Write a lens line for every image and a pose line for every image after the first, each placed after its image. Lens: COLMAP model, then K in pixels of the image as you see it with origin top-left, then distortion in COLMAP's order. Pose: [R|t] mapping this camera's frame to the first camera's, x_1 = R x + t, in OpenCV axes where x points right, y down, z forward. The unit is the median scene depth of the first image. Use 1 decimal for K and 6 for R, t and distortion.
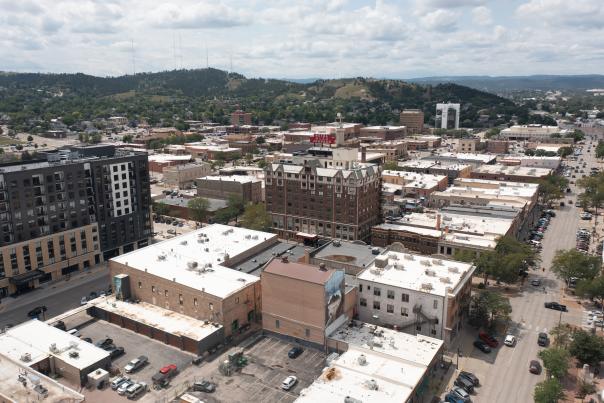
lens RADIAL K [[462.5, 0, 302.0], [0, 462.5, 201.5], [0, 0, 1]] dist [0.002117, -0.002565]
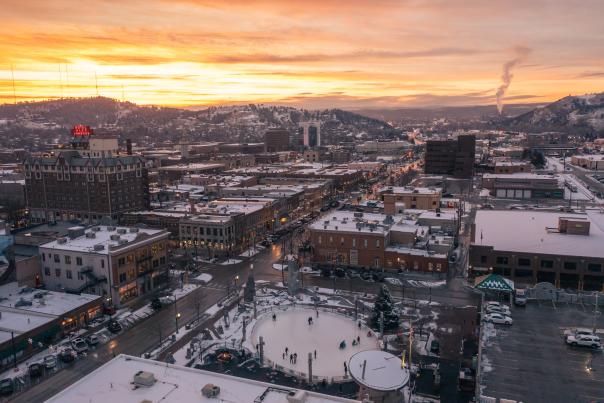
lens RADIAL K [[462.5, 0, 302.0], [0, 462.5, 201.5], [0, 0, 1]] dist [0.002117, -0.002565]
pose [[0.985423, -0.036376, 0.166186, 0.339321], [0.047912, 0.996672, -0.065944, 0.105552], [-0.163234, 0.072945, 0.983887, -0.055453]]
